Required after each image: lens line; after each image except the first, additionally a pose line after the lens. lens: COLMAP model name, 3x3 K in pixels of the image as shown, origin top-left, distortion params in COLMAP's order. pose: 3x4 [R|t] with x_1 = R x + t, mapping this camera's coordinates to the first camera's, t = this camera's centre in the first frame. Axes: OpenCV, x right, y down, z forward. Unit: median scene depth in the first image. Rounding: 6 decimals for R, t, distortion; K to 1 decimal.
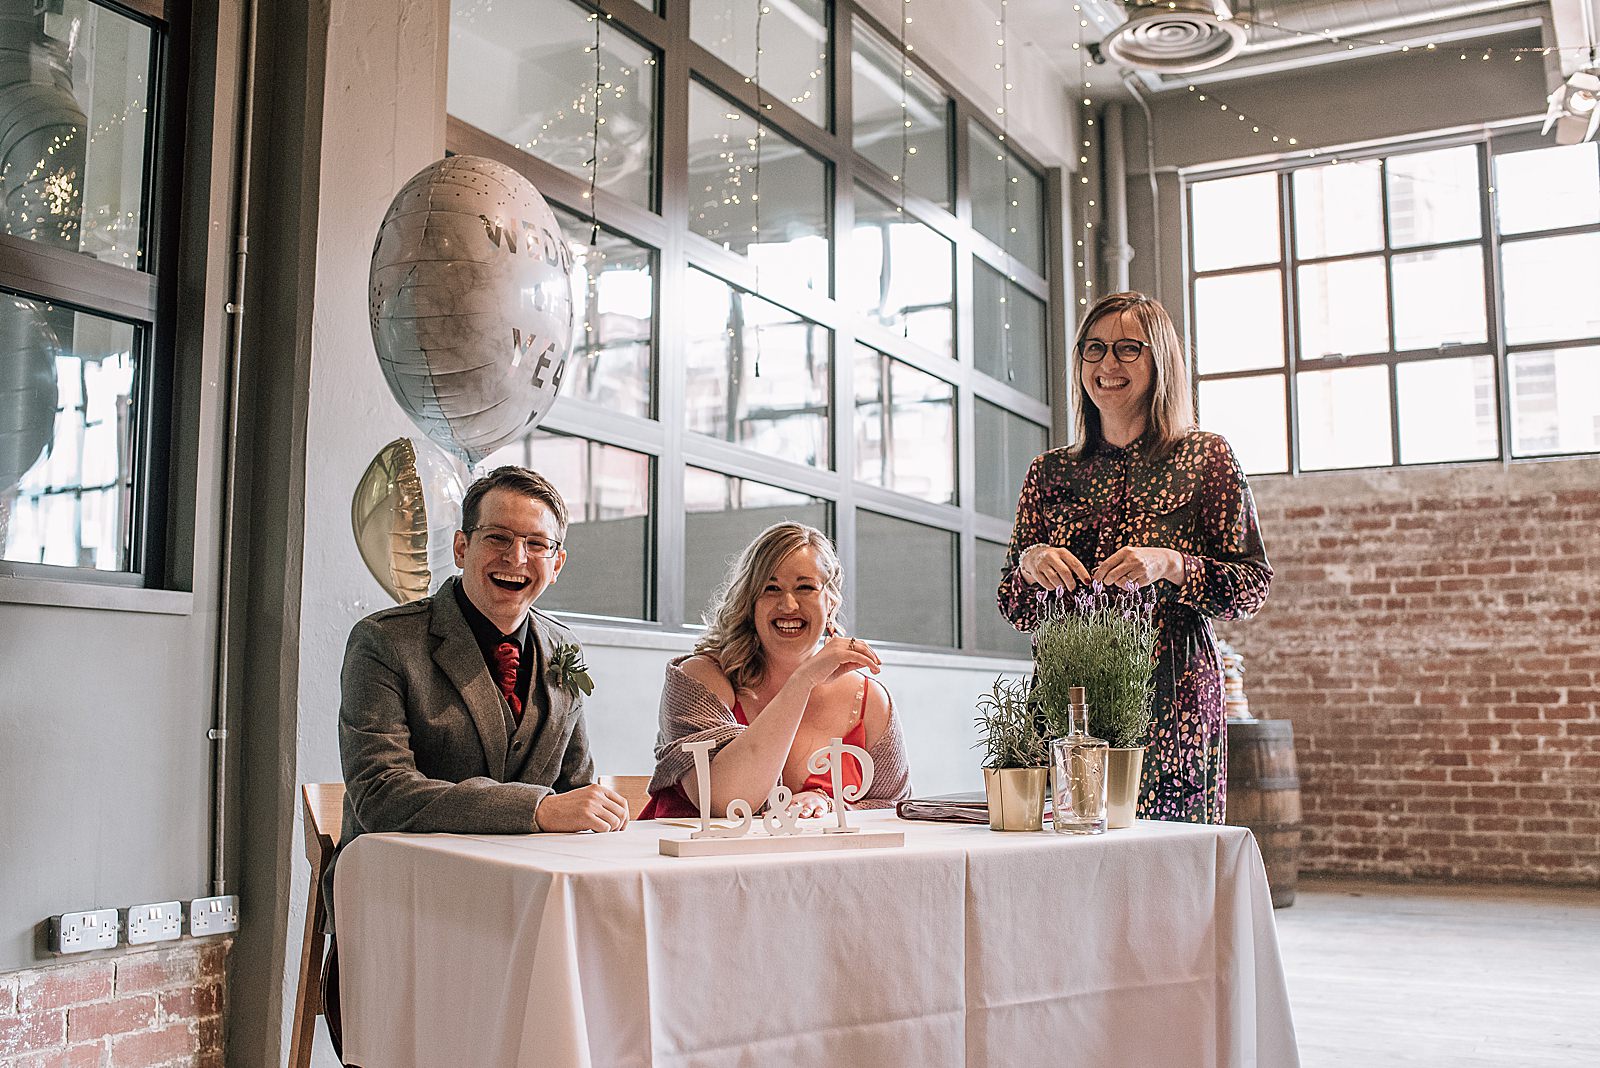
lens RADIAL K [[1594.1, 0, 809.9], [0, 1594.1, 527.1], [0, 0, 1]] dist [-0.066732, 0.000000]
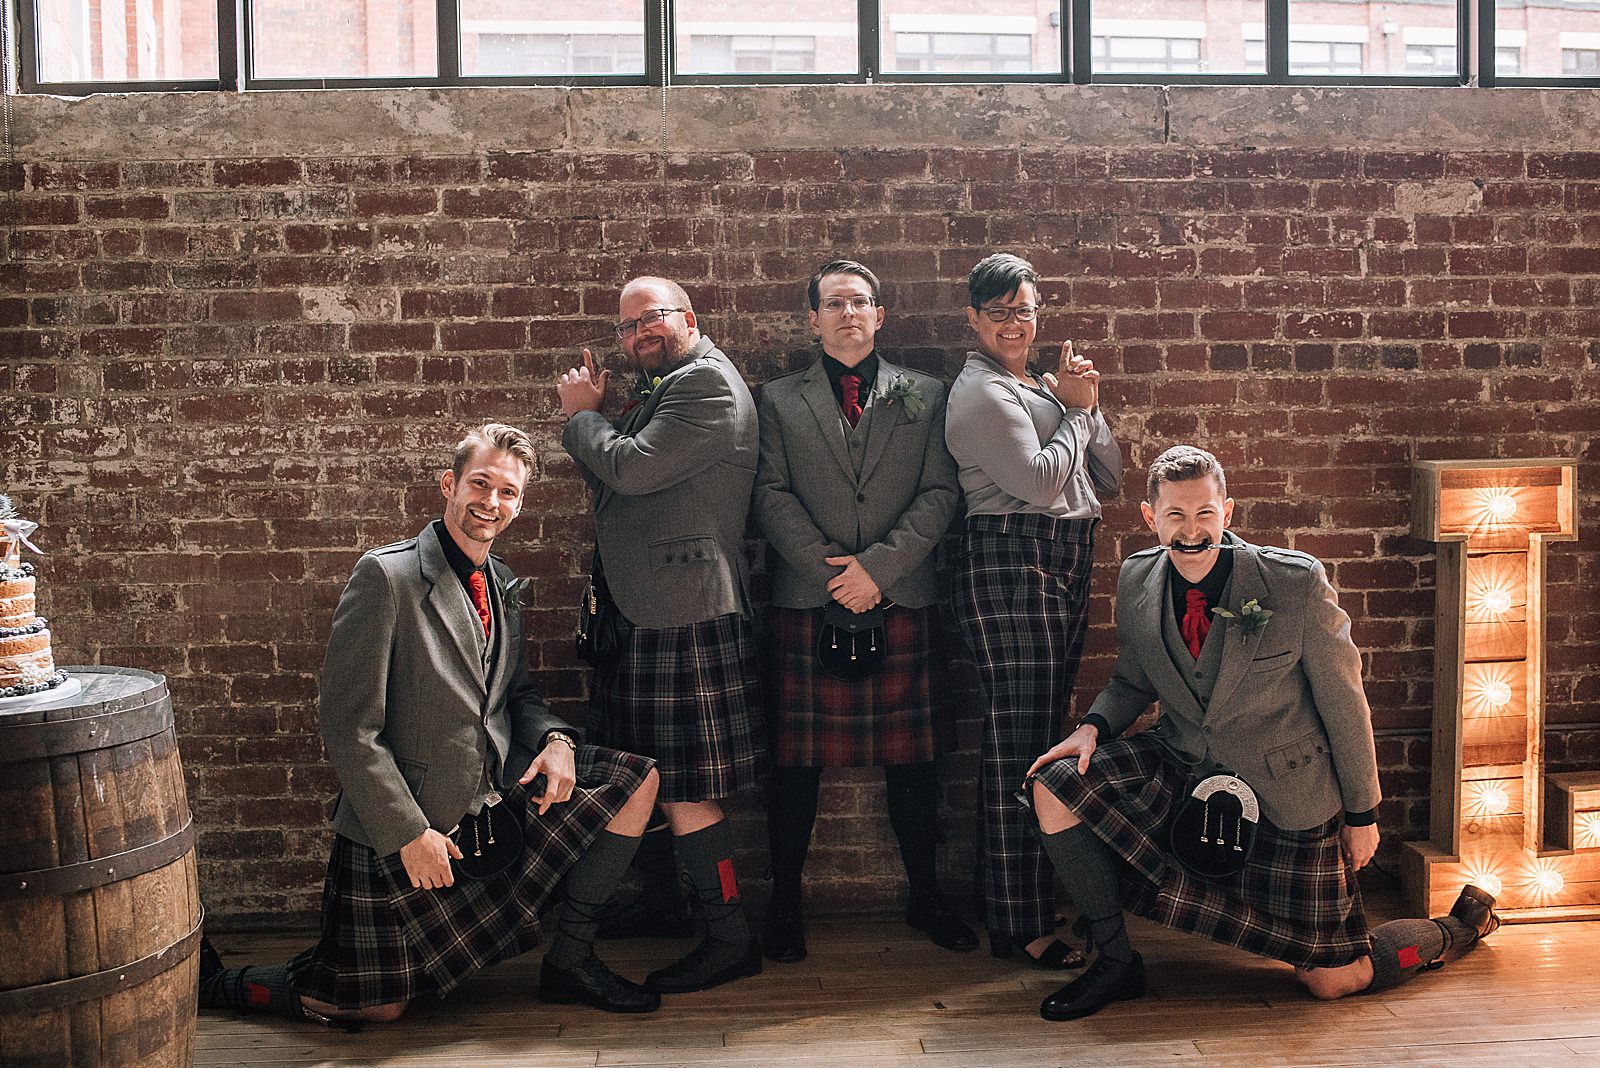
lens RADIAL K [[1594.1, 0, 836.1], [0, 1594.1, 528.1], [0, 0, 1]] dist [-0.066732, 0.000000]
pose [[0.846433, -0.052600, 0.529892, 0.211504], [-0.041947, 0.985431, 0.164823, 0.011034], [-0.530841, -0.161739, 0.831894, 0.520616]]
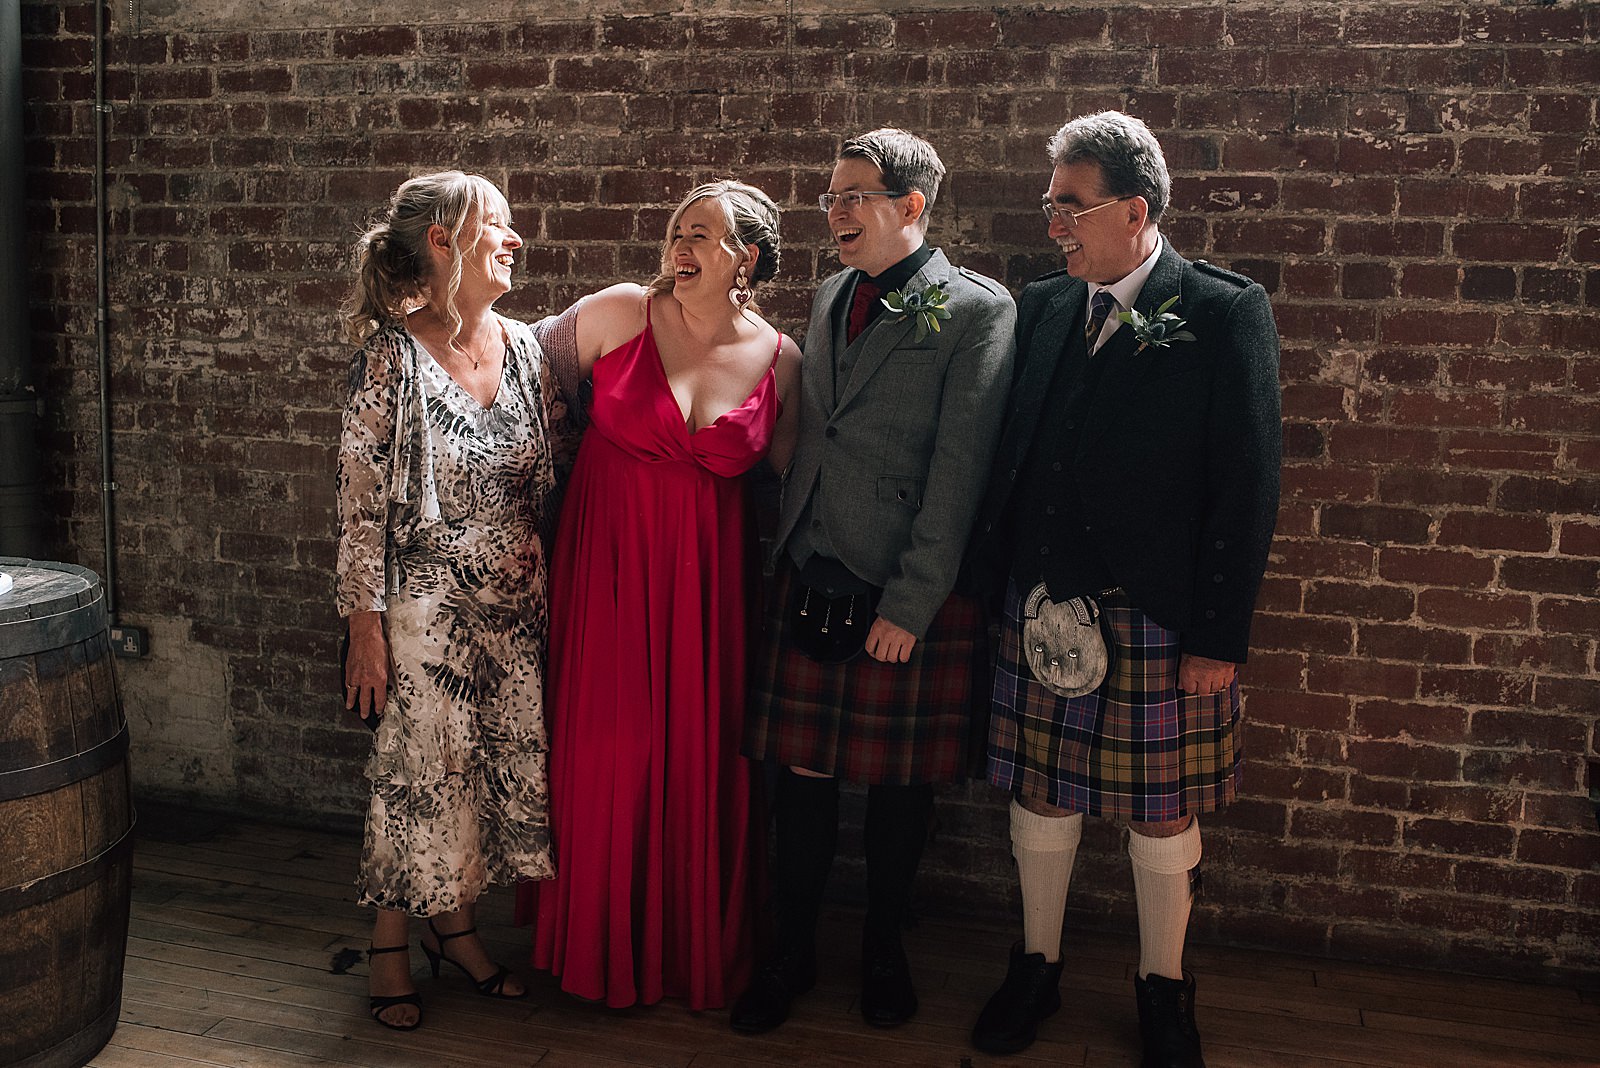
lens RADIAL K [[1594.1, 0, 777.9], [0, 1594.1, 533.3], [0, 0, 1]] dist [-0.066732, 0.000000]
pose [[0.975379, -0.010345, 0.220292, 0.334056], [-0.048250, 0.964688, 0.258939, 0.003852], [-0.215192, -0.263192, 0.940437, 0.546772]]
